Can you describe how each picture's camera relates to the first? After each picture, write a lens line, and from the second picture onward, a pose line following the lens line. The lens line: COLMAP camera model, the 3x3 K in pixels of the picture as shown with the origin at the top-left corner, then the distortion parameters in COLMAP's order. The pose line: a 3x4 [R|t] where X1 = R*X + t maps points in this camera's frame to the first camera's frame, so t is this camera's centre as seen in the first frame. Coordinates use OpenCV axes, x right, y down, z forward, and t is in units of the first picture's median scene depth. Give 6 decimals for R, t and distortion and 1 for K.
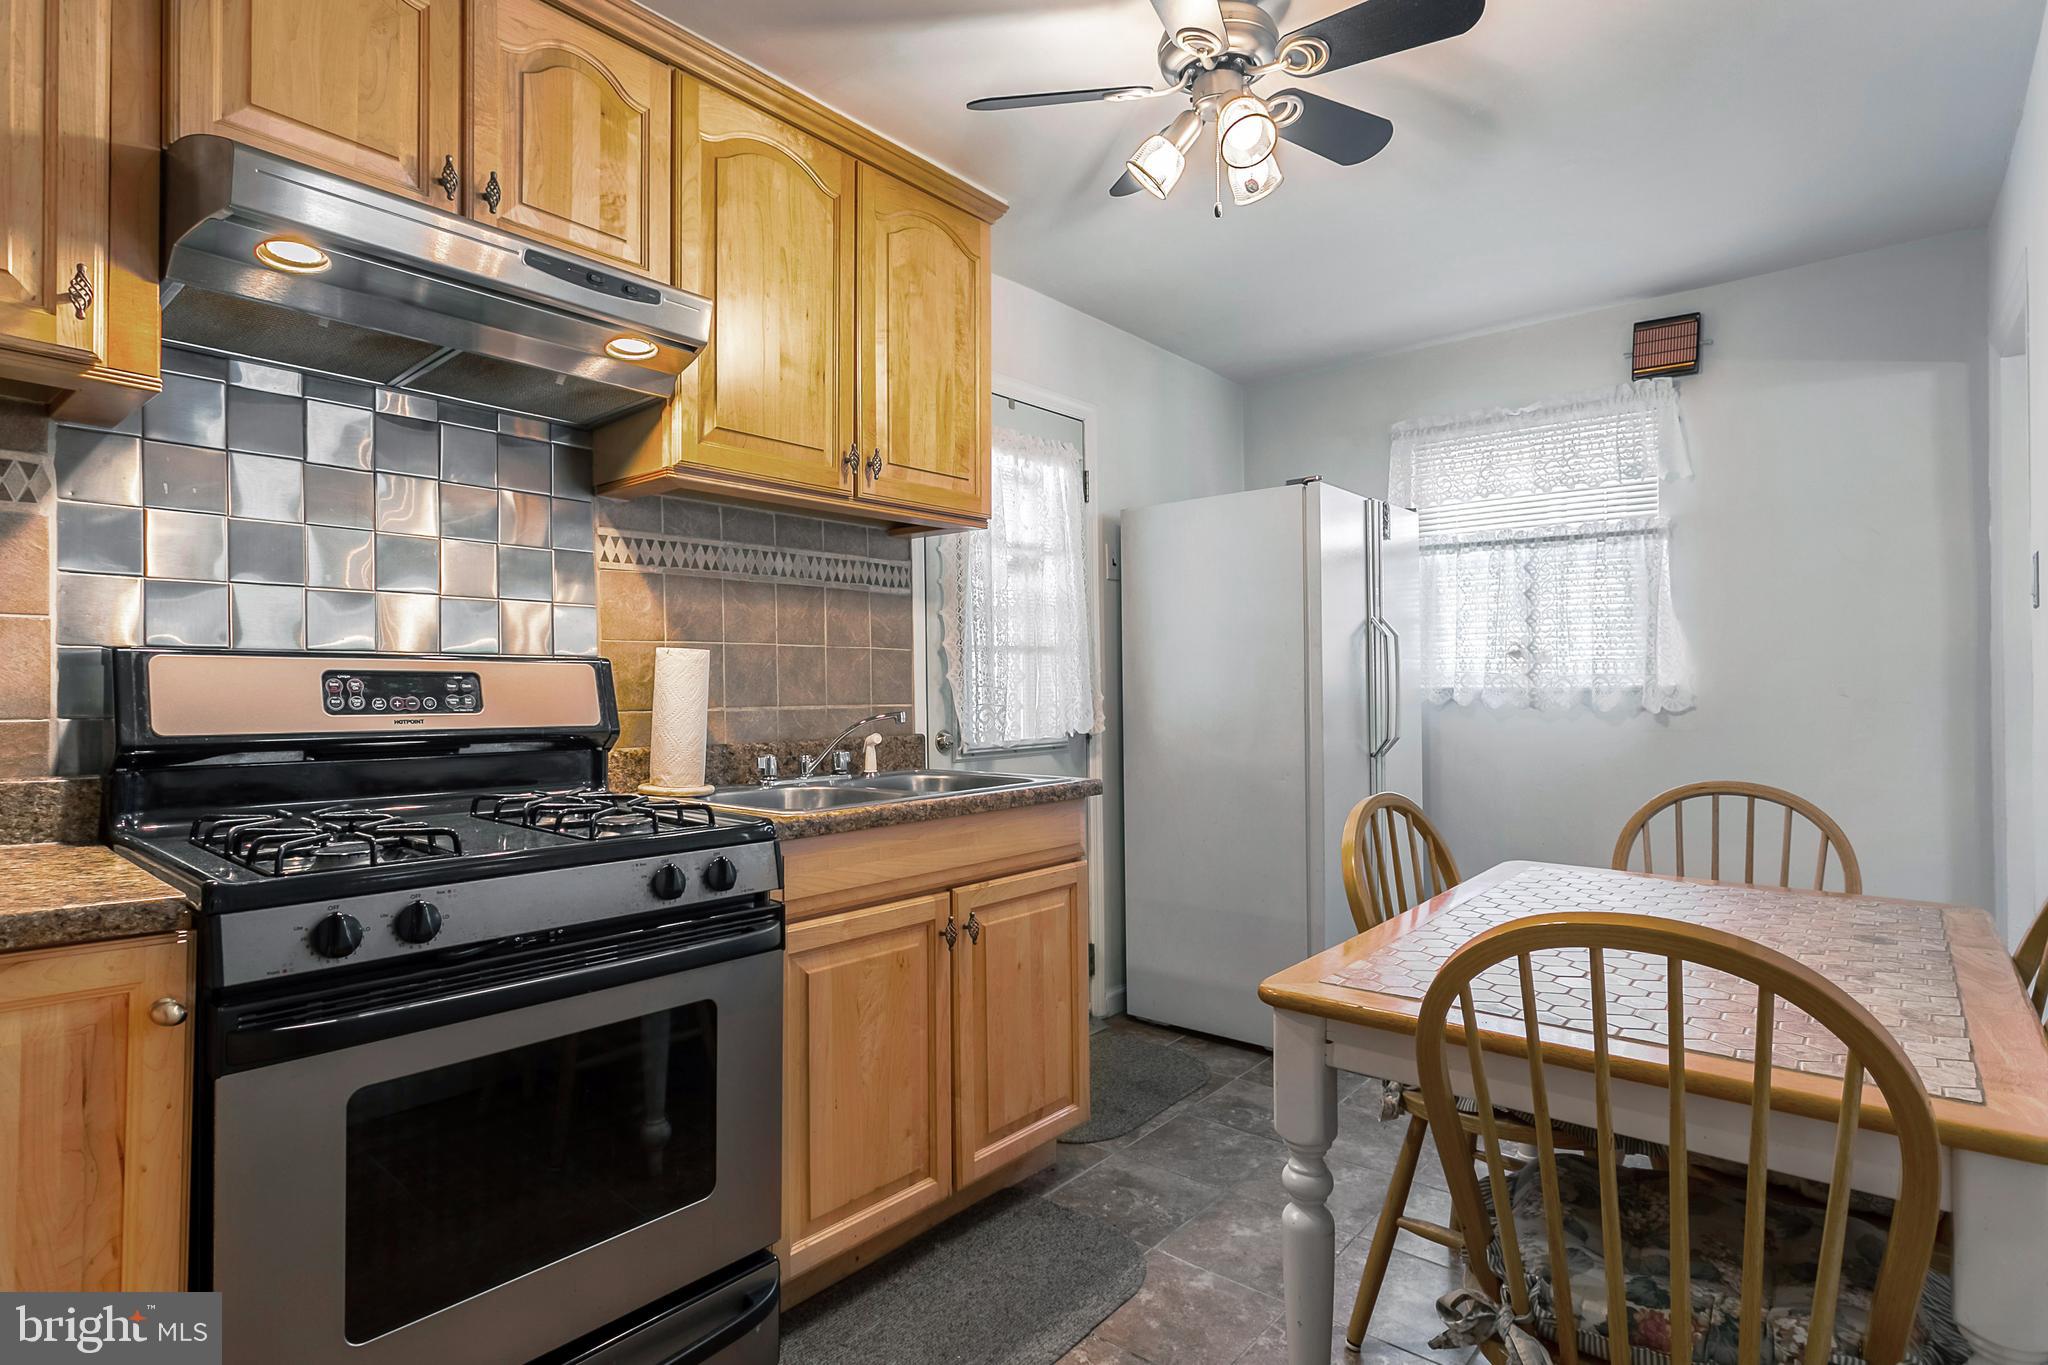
lens RADIAL K [[983.3, 0, 985.5], [0, 983.3, 683.8], [0, 0, 1]] dist [0.002766, 0.000893]
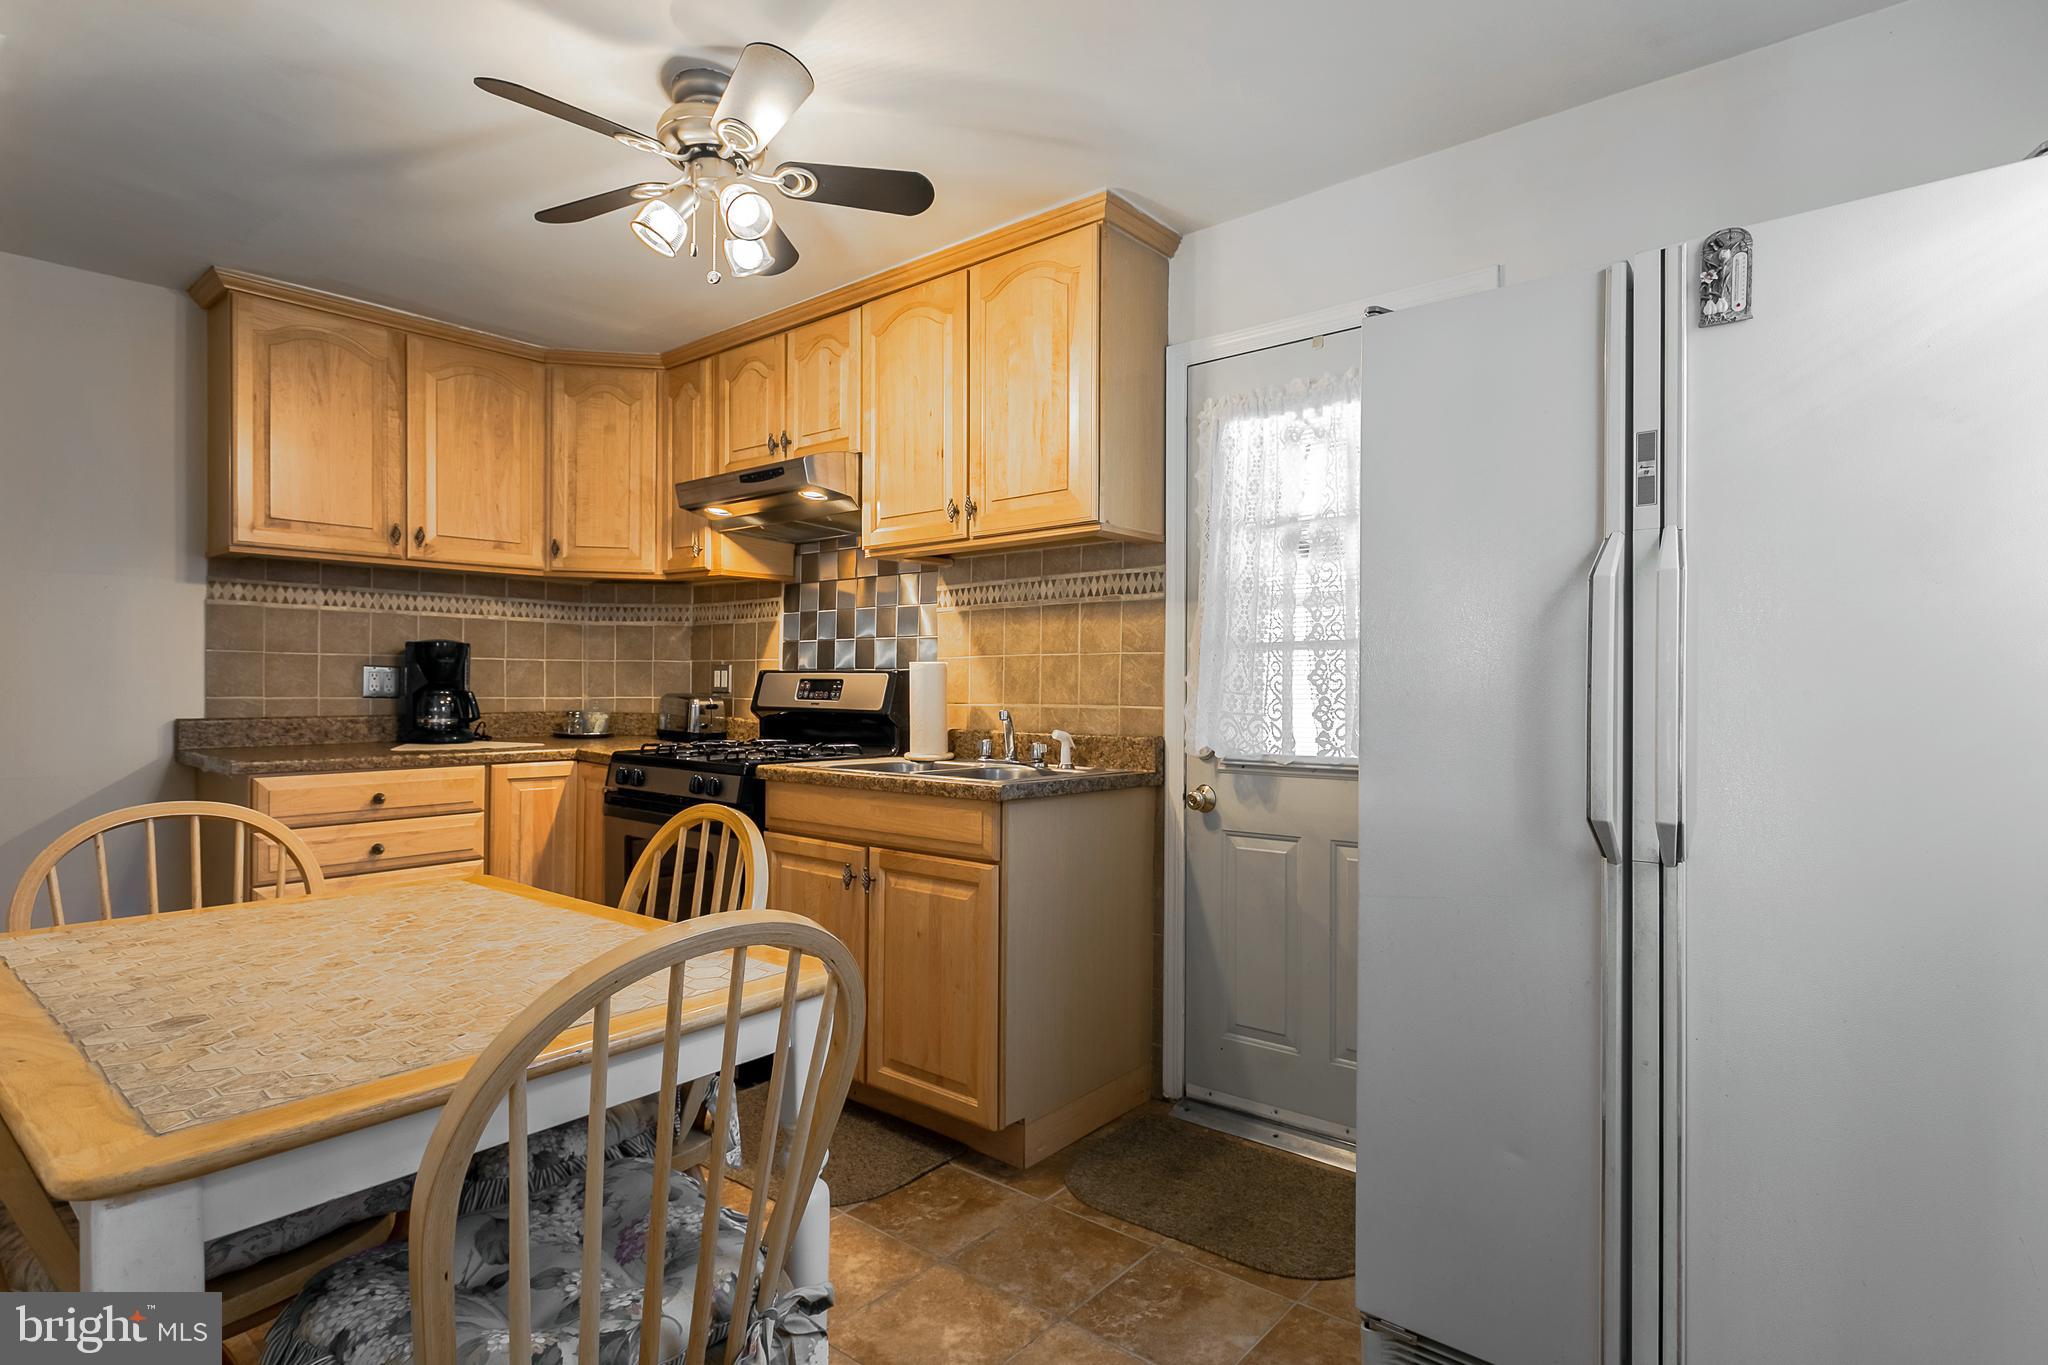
lens RADIAL K [[1004.3, 0, 1187.4], [0, 1004.3, 687.7], [0, 0, 1]] dist [0.003693, 0.000965]
pose [[0.135268, 0.004537, -0.990799, 1.070169], [-0.002301, 0.999988, 0.004265, -0.003682], [0.990806, 0.001703, 0.135277, 1.003647]]
